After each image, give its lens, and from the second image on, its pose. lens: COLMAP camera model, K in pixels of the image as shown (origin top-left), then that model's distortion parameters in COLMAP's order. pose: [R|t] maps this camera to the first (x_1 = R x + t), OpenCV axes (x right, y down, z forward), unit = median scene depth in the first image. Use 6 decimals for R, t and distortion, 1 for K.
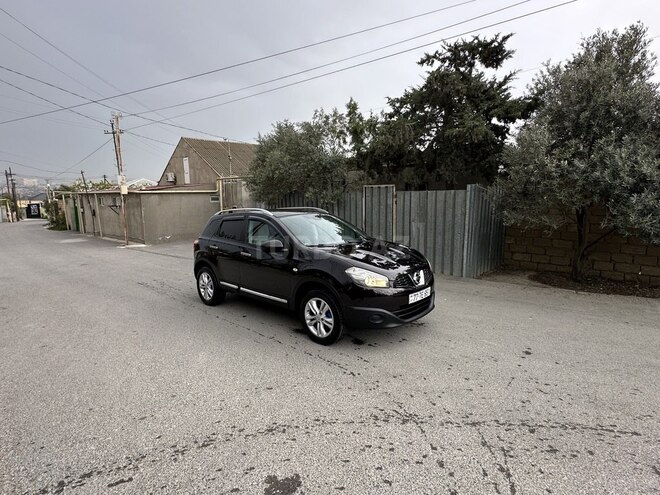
lens RADIAL K [[347.4, 0, 328.2], [0, 347.4, 248.8], [0, 0, 1]] dist [-0.005619, 0.002969]
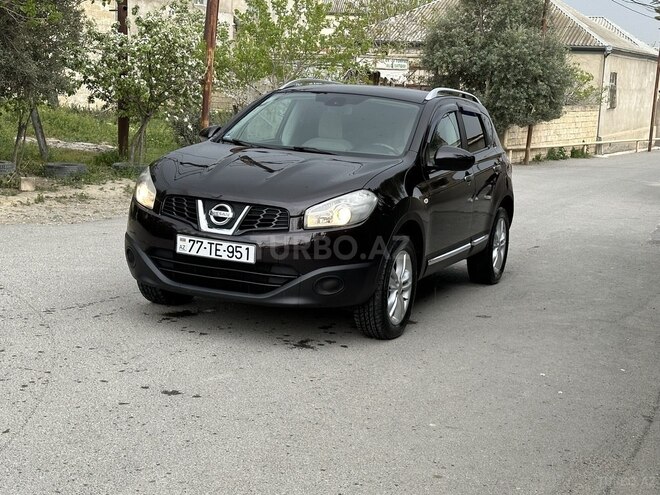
lens RADIAL K [[1071.7, 0, 330.6], [0, 1071.7, 245.4], [0, 0, 1]] dist [0.128286, 0.000000]
pose [[0.341742, 0.173558, -0.923629, 1.013887], [-0.195320, 0.974456, 0.110841, -0.042277], [0.919273, 0.142524, 0.366912, 0.349093]]
